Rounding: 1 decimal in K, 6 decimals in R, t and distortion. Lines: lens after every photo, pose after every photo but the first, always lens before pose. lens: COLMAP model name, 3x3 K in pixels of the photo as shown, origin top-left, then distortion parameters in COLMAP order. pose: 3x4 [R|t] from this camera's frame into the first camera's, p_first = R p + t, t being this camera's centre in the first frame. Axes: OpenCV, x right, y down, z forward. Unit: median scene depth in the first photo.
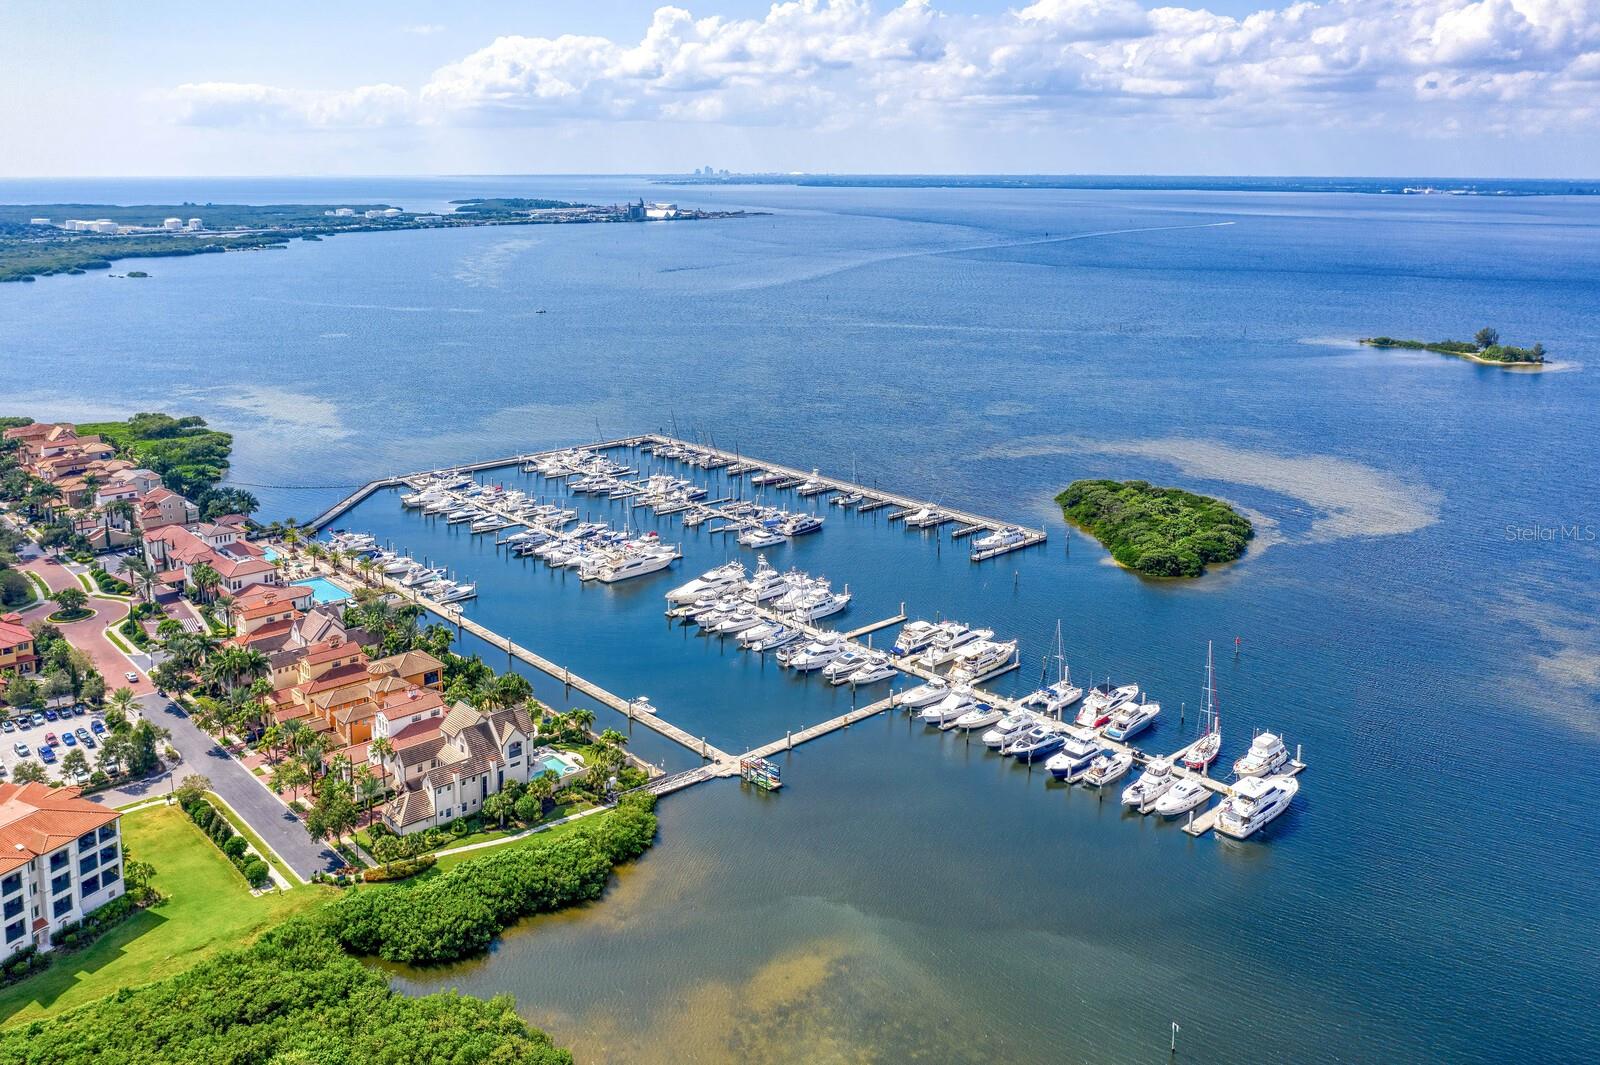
lens RADIAL K [[1301.5, 0, 769.4], [0, 1301.5, 481.6], [0, 0, 1]] dist [-0.015971, 0.002153]
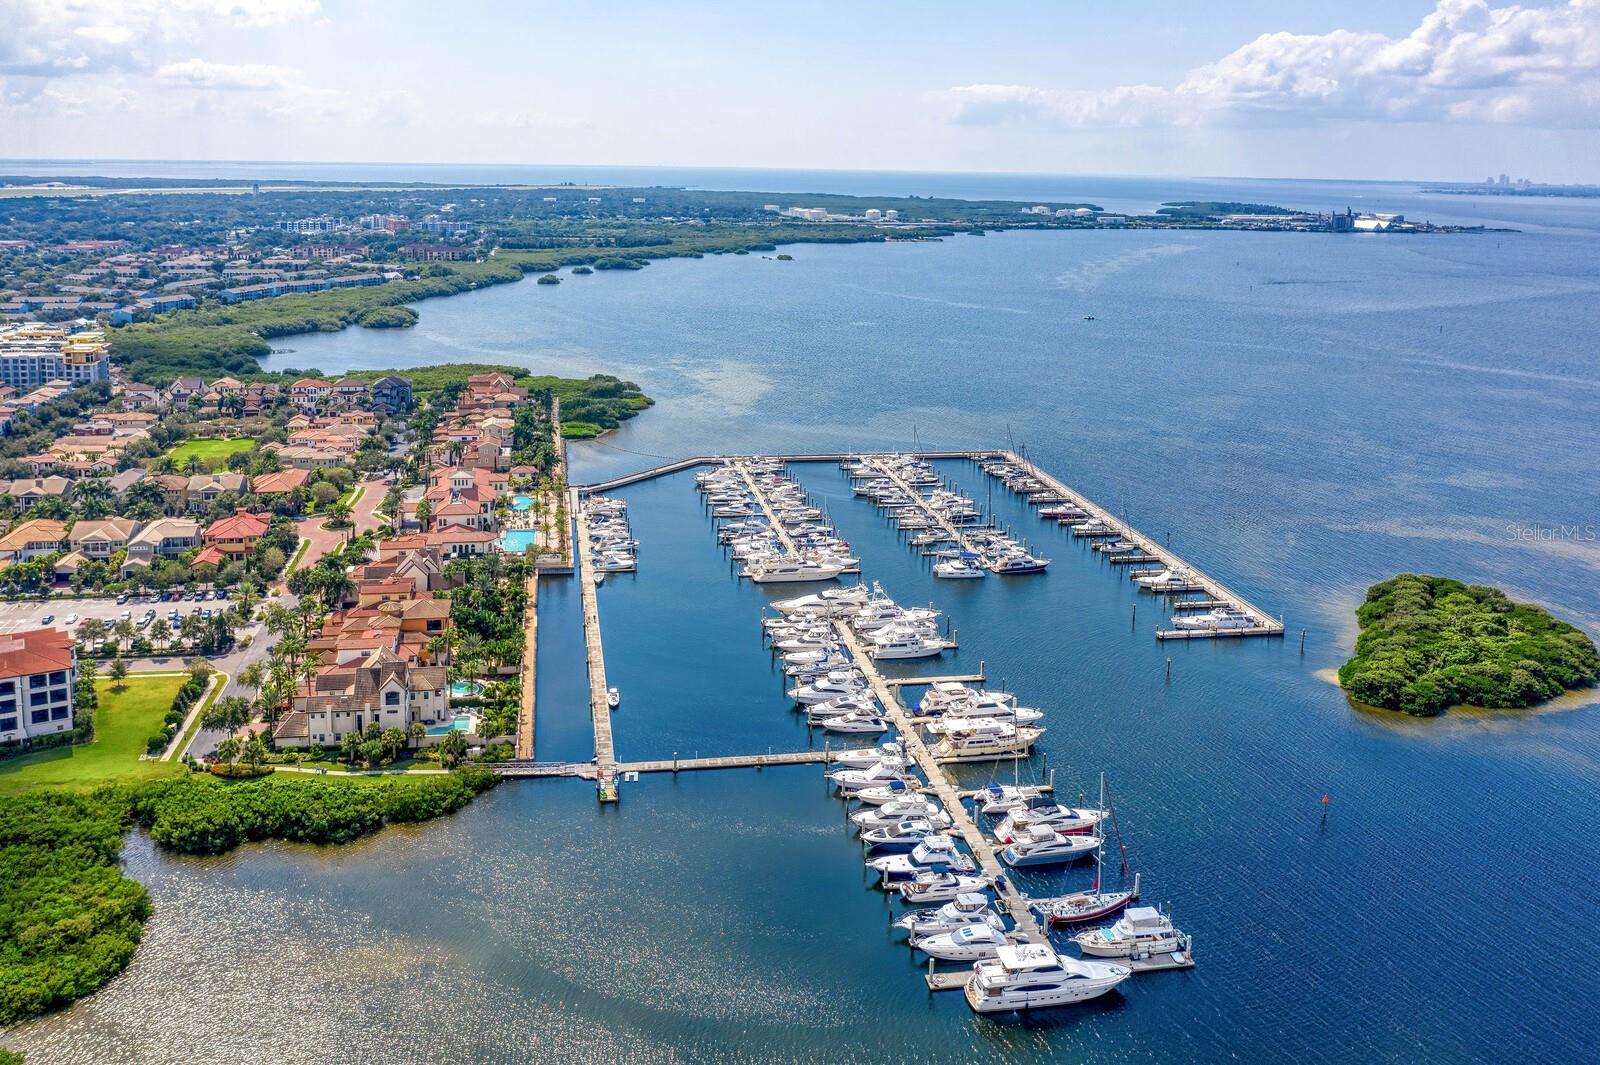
lens RADIAL K [[1301.5, 0, 757.2], [0, 1301.5, 480.0], [0, 0, 1]] dist [-0.015971, 0.002153]
pose [[0.842106, 0.142699, -0.520090, 0.341022], [-0.143361, 0.988894, 0.039203, -0.034965], [0.519908, 0.041548, 0.853211, 0.124821]]
